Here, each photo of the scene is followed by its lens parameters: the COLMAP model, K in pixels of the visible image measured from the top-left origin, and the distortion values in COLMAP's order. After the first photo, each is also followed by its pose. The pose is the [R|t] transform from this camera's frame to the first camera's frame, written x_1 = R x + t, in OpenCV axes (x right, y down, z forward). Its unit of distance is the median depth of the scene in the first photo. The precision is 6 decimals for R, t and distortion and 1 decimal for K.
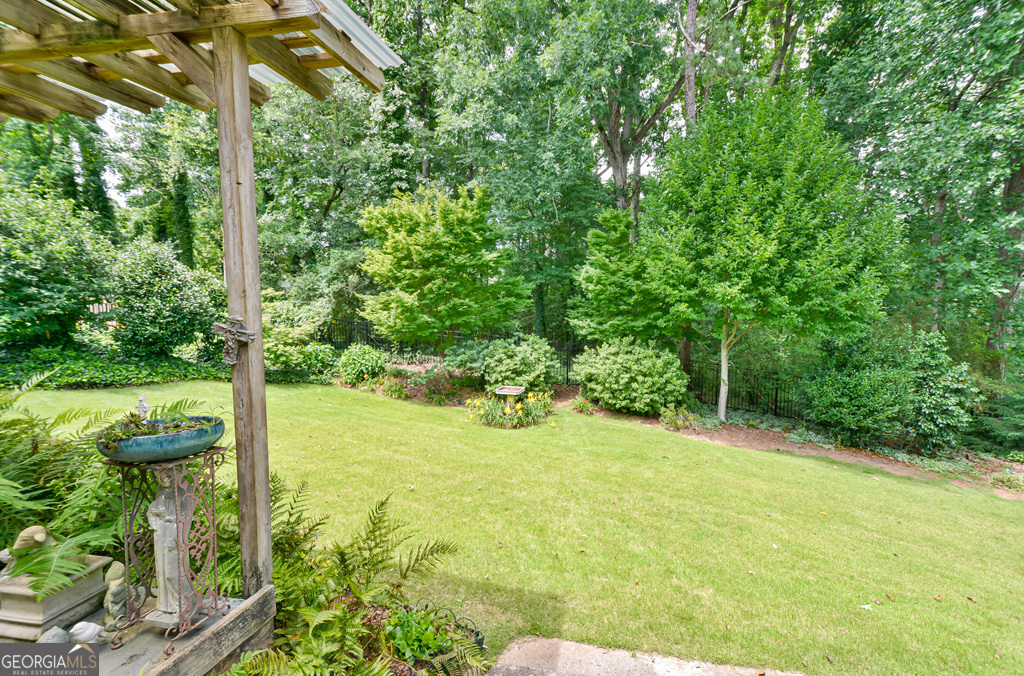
lens RADIAL K [[443.7, 0, 515.4], [0, 443.7, 338.3], [0, 0, 1]] dist [0.004808, -0.000069]
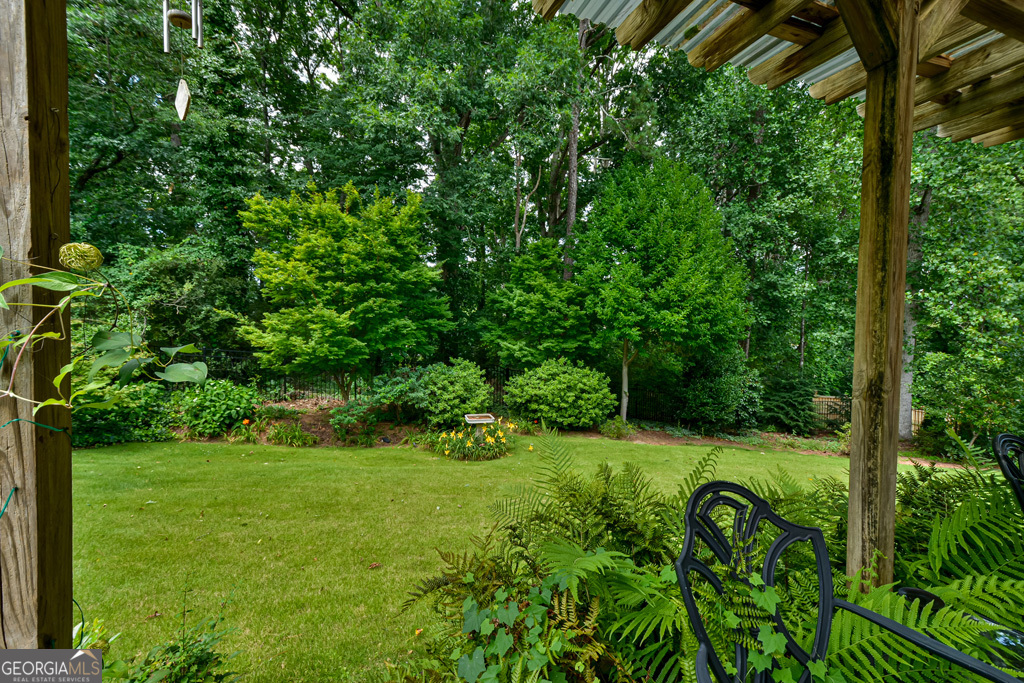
lens RADIAL K [[443.7, 0, 515.5], [0, 443.7, 342.2], [0, 0, 1]] dist [0.004808, -0.000069]
pose [[0.842297, -0.009377, 0.538932, -0.407583], [0.030599, 0.999068, -0.030440, -0.011841], [-0.538144, 0.042130, 0.841799, 0.151781]]
